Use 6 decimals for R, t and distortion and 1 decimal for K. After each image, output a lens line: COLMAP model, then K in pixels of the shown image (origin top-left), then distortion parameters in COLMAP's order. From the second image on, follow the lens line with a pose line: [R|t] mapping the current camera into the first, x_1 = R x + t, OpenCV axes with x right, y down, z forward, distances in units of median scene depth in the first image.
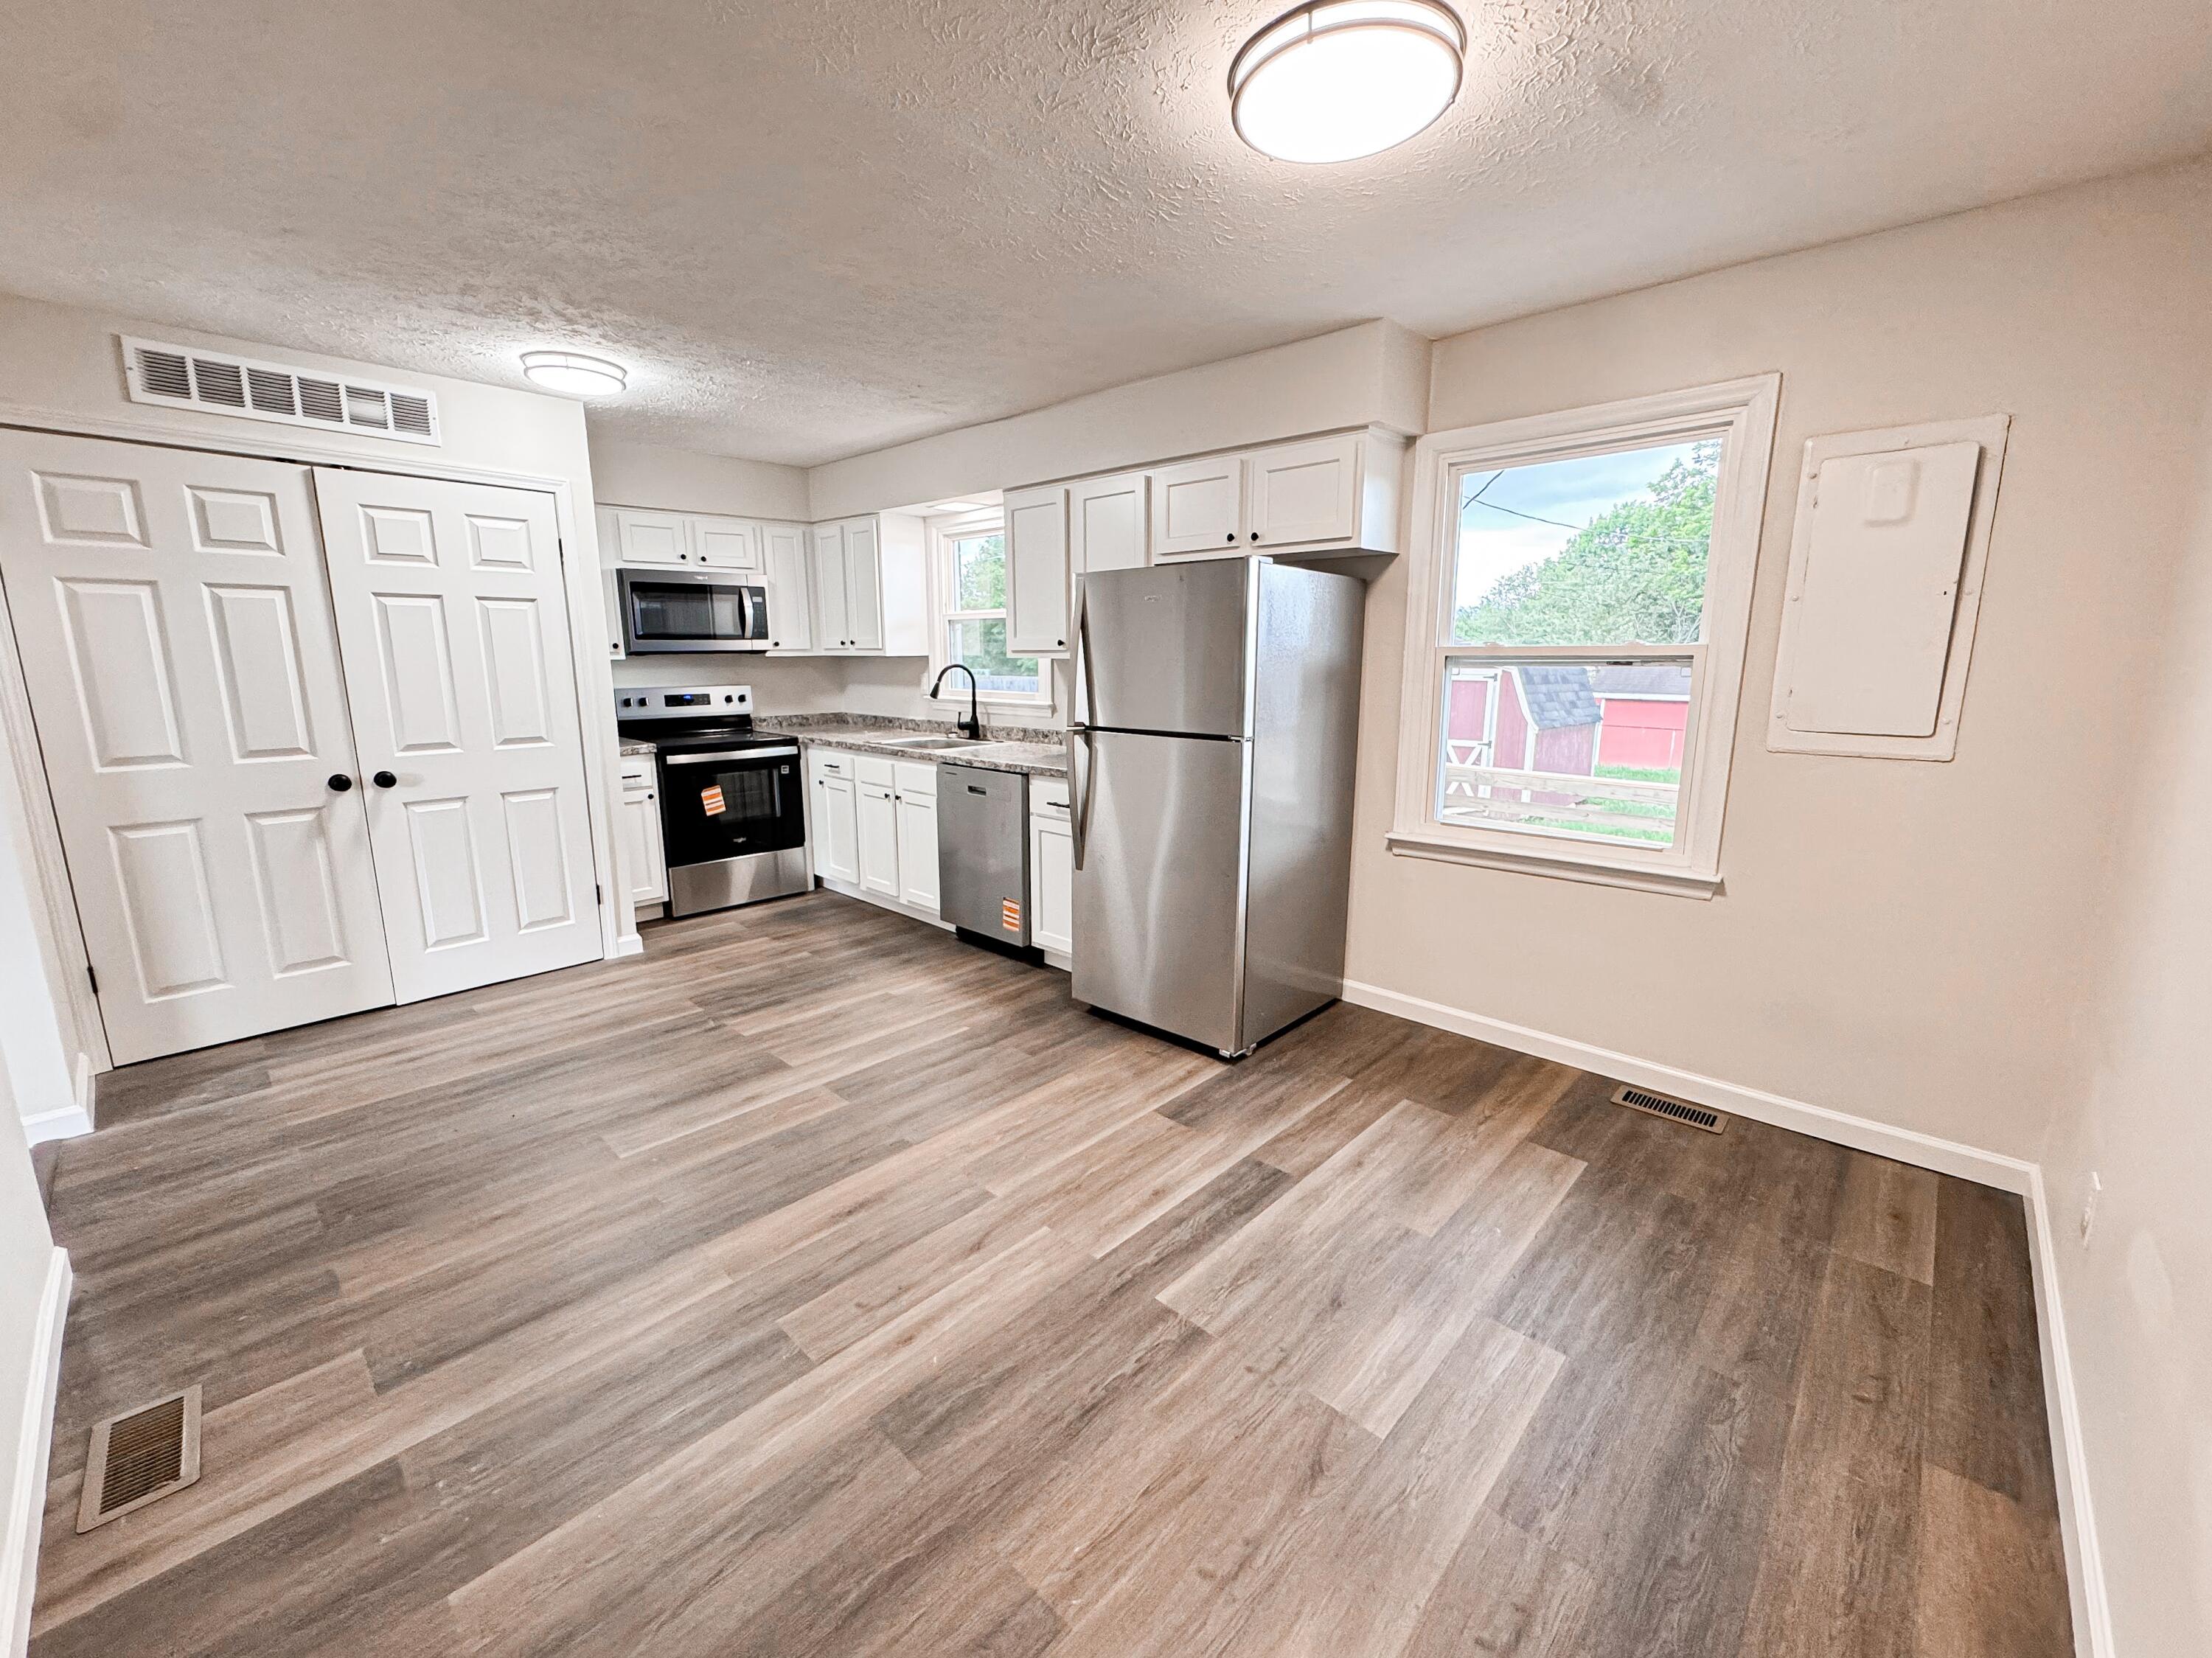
lens RADIAL K [[894.0, 0, 1091.2], [0, 894.0, 831.4], [0, 0, 1]] dist [-0.006373, -0.000013]
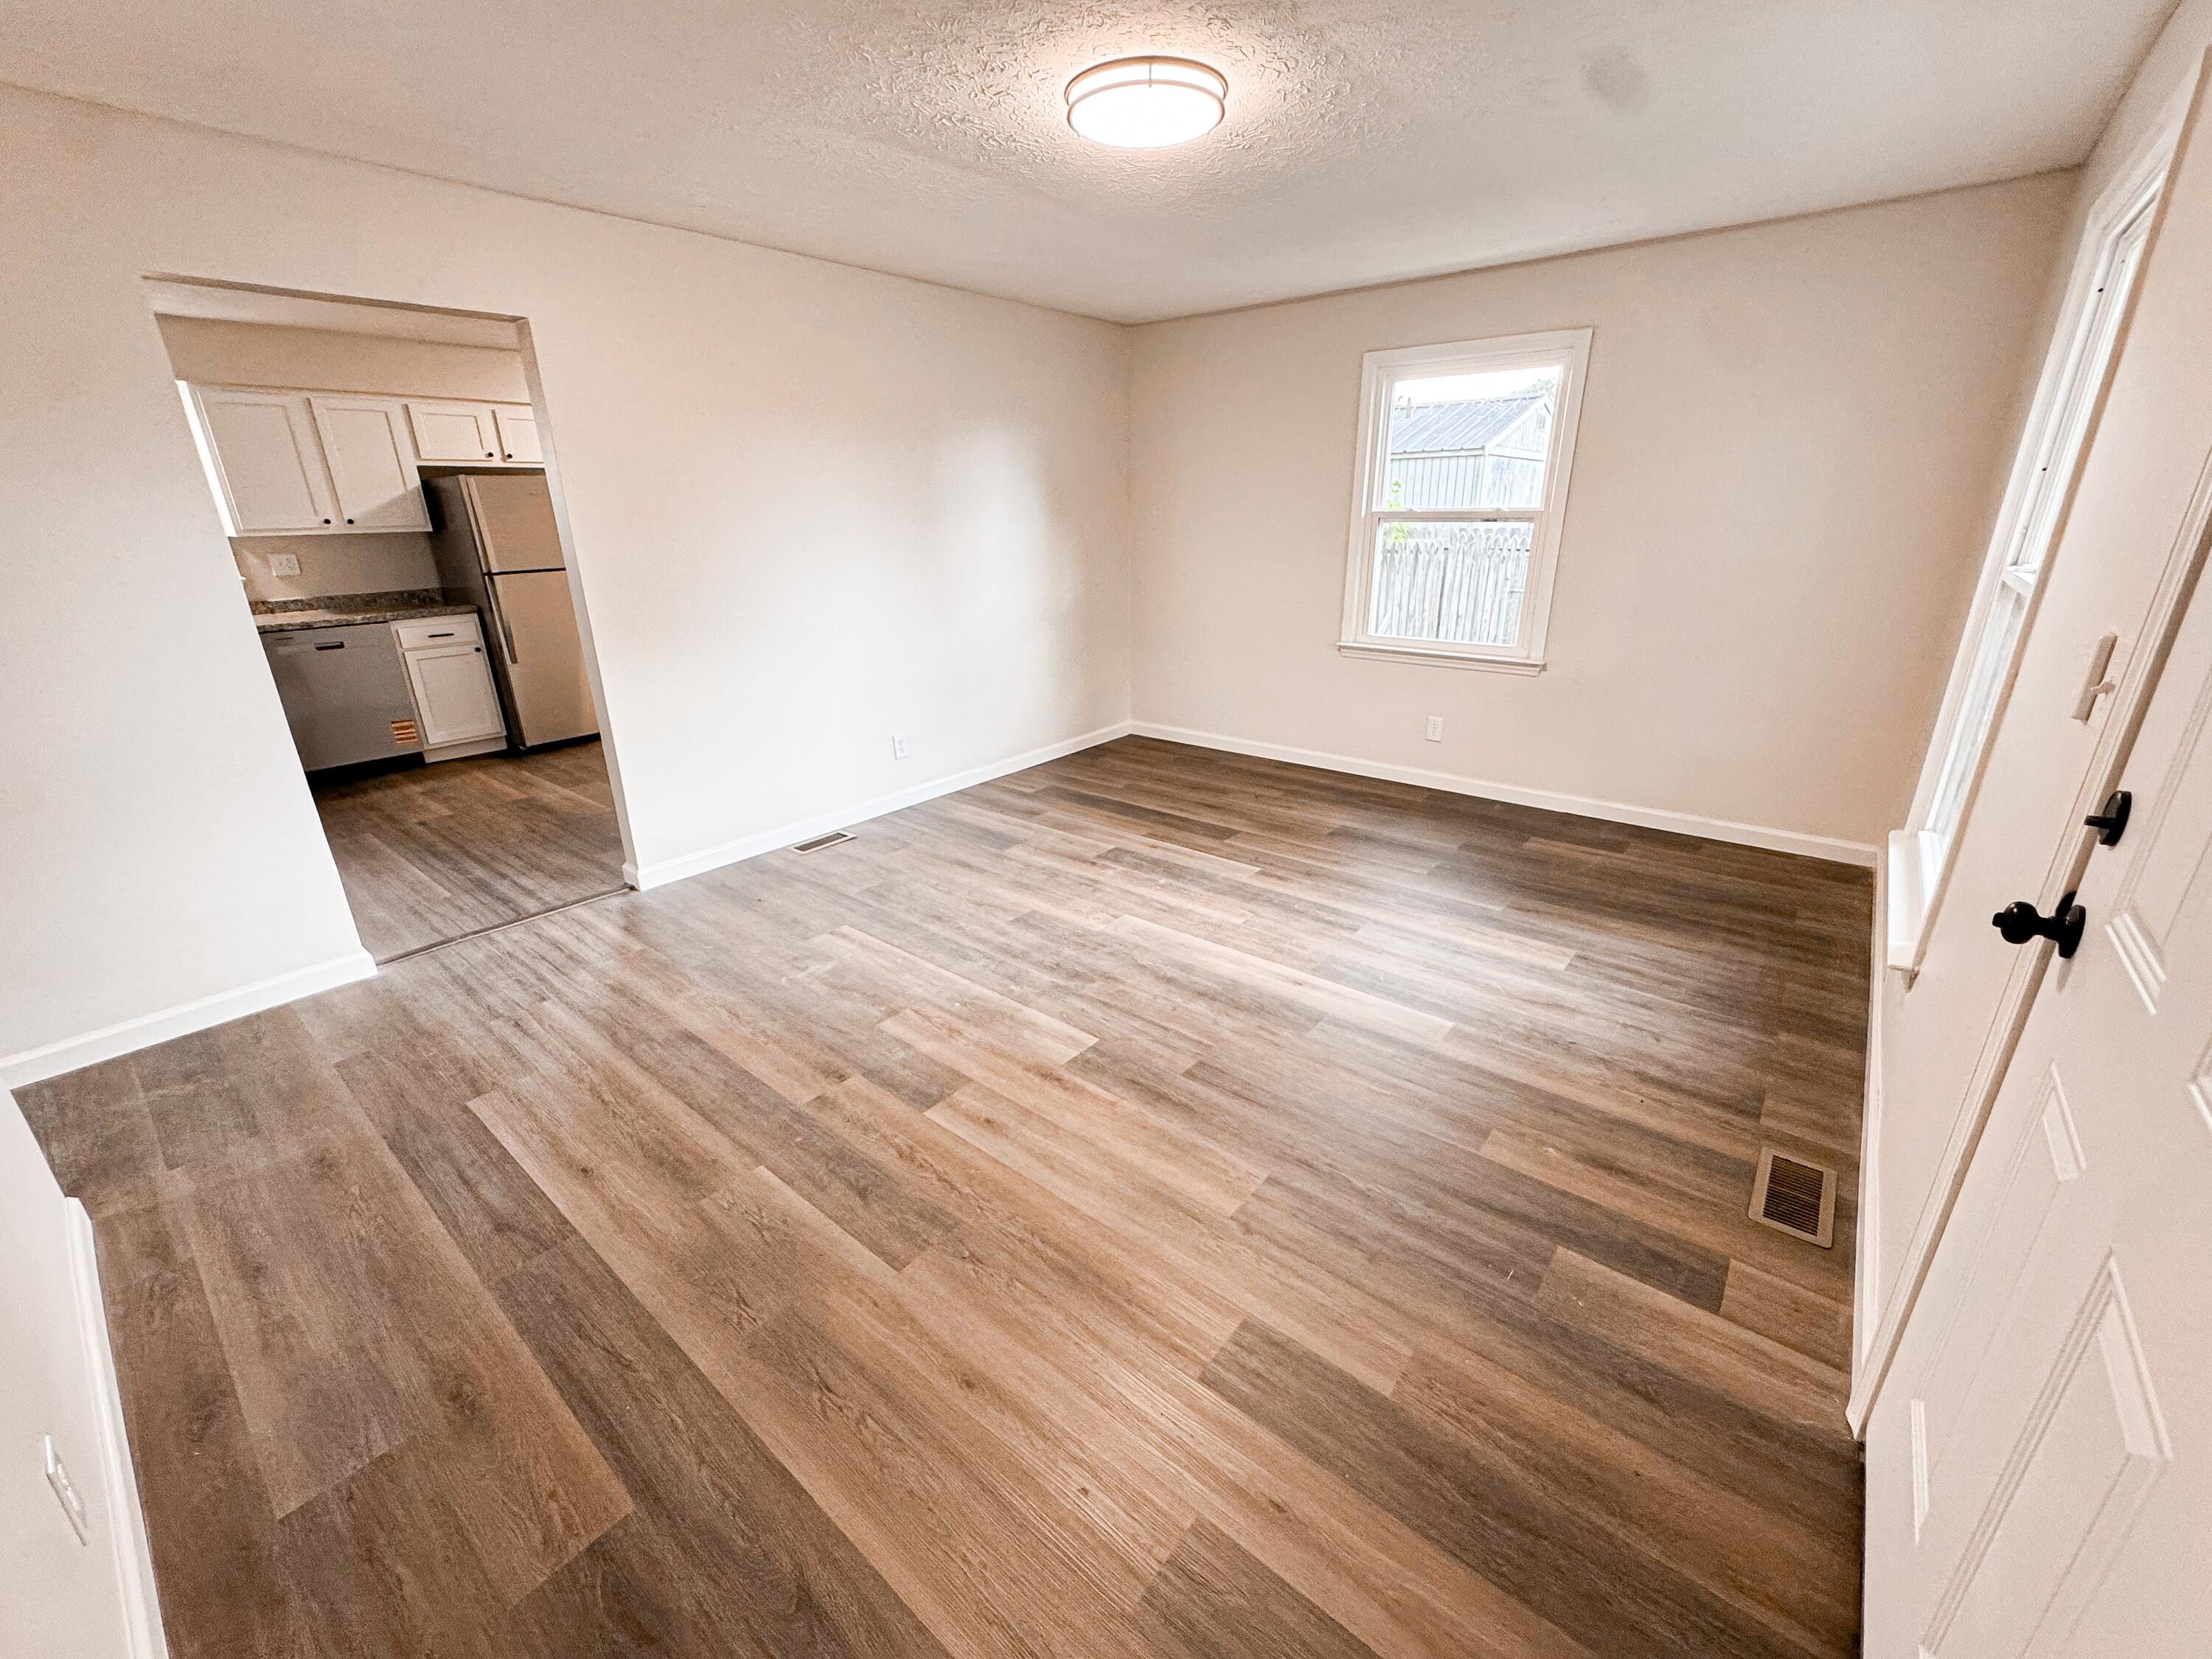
lens RADIAL K [[894.1, 0, 1091.2], [0, 894.1, 831.9], [0, 0, 1]] dist [-0.006373, -0.000013]
pose [[-0.067908, -0.349476, 0.934481, -2.251932], [0.207687, 0.911173, 0.355851, -0.046217], [-0.975835, 0.218245, 0.010705, 0.015035]]
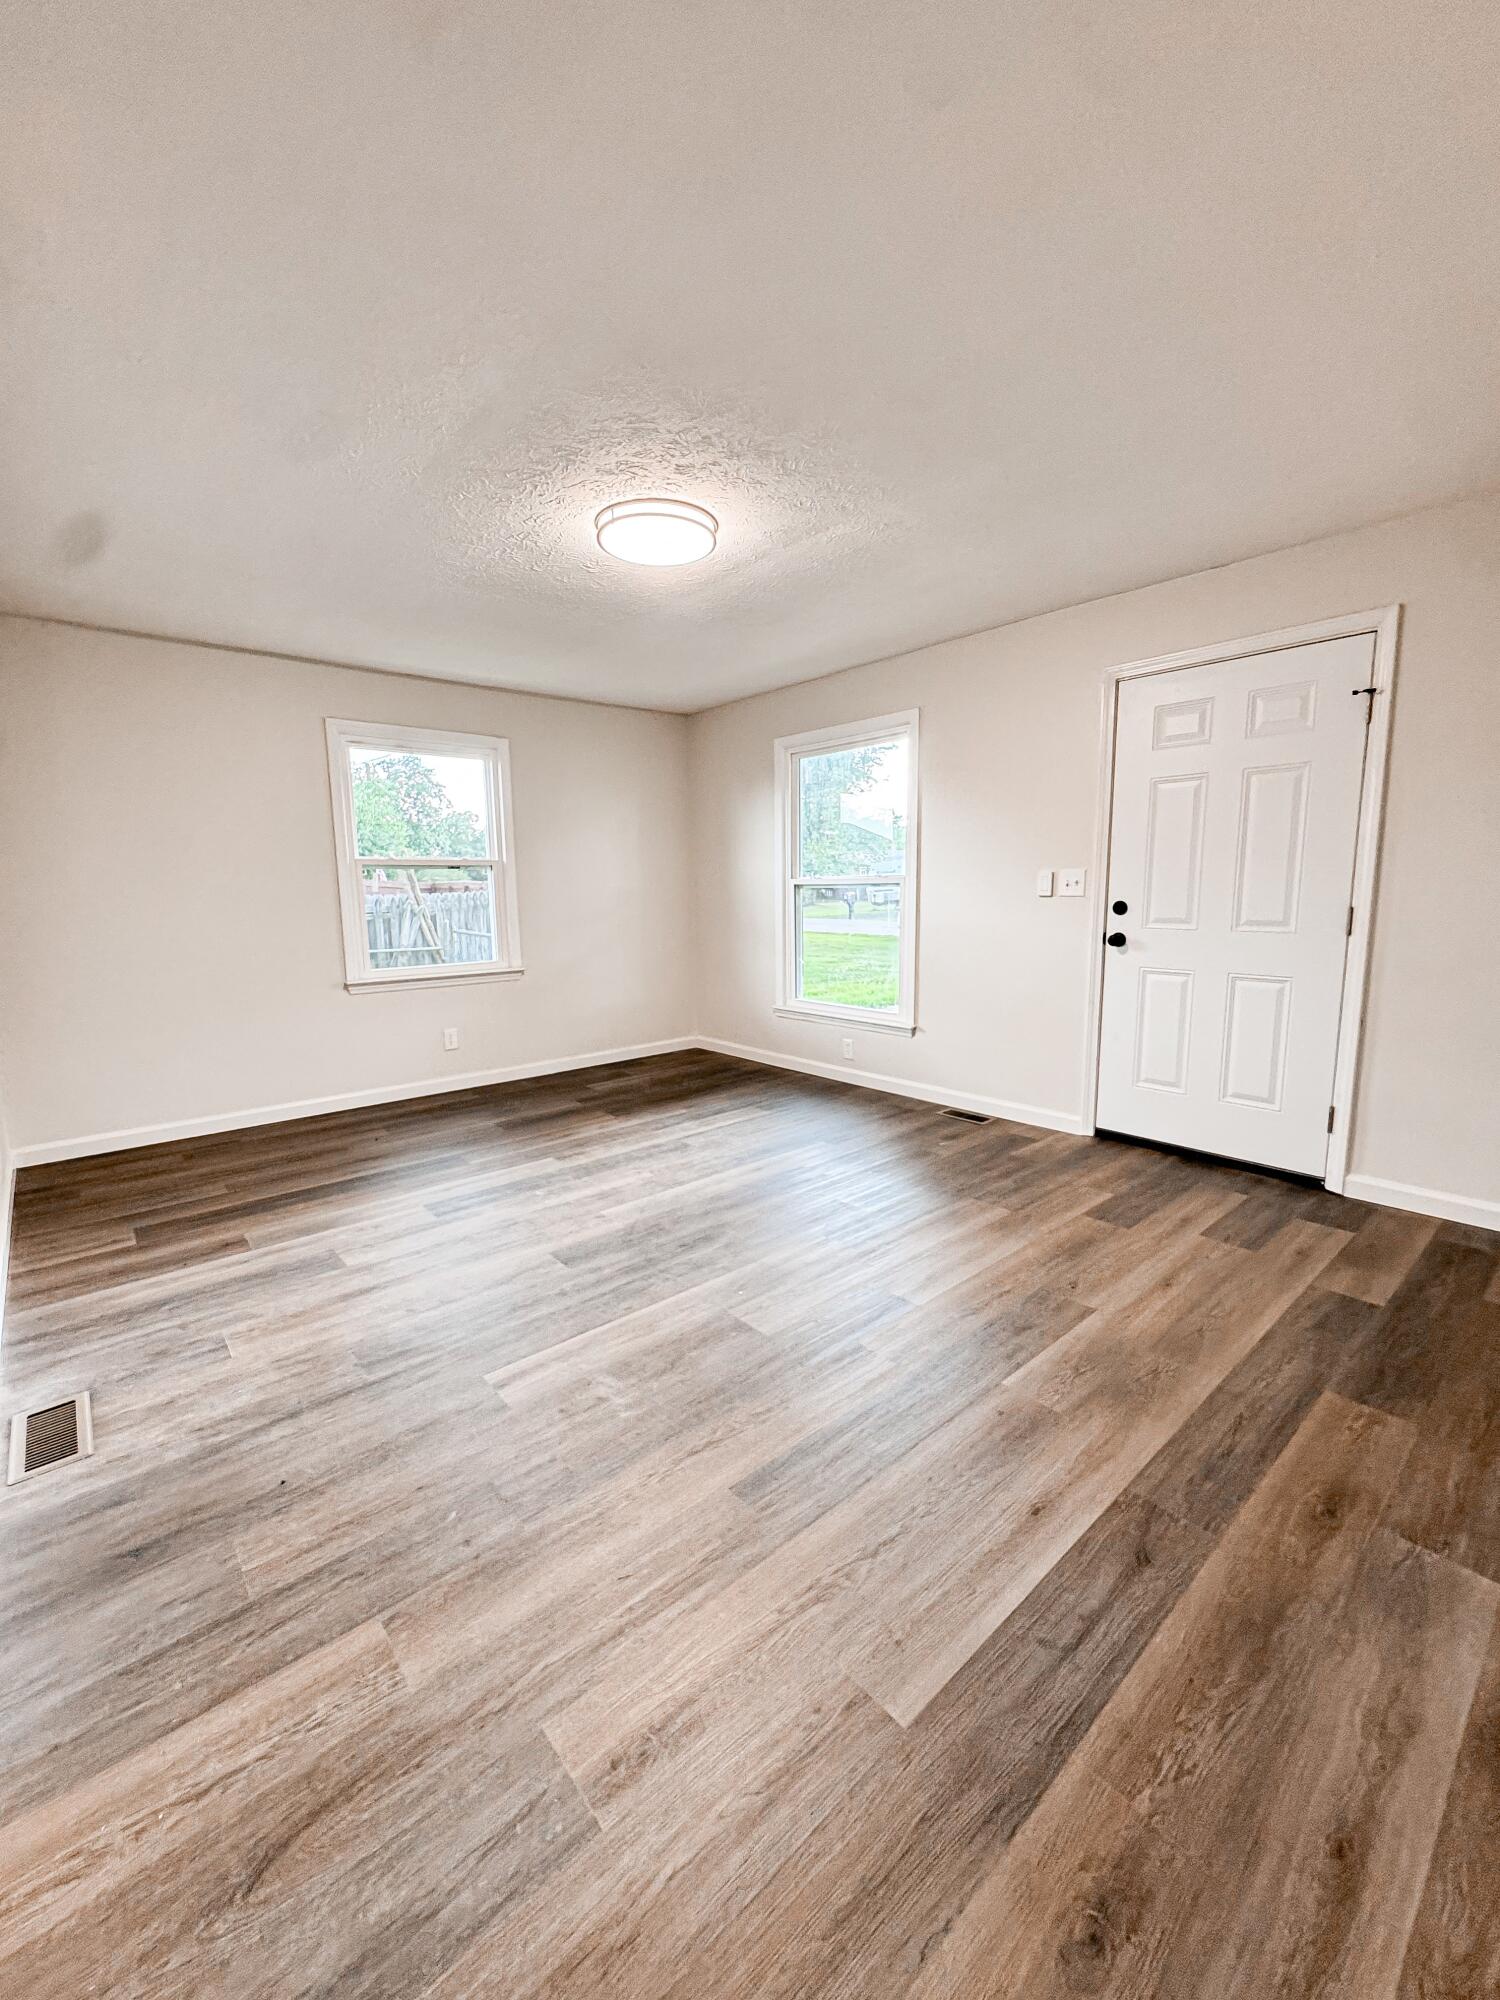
lens RADIAL K [[808.4, 0, 750.0], [0, 808.4, 1000.0], [0, 0, 1]] dist [-0.006373, -0.000013]
pose [[-0.995587, -0.007150, 0.093571, -1.422460], [0.024570, 0.942450, 0.333443, -0.151407], [-0.090570, 0.334270, -0.938115, 0.991147]]
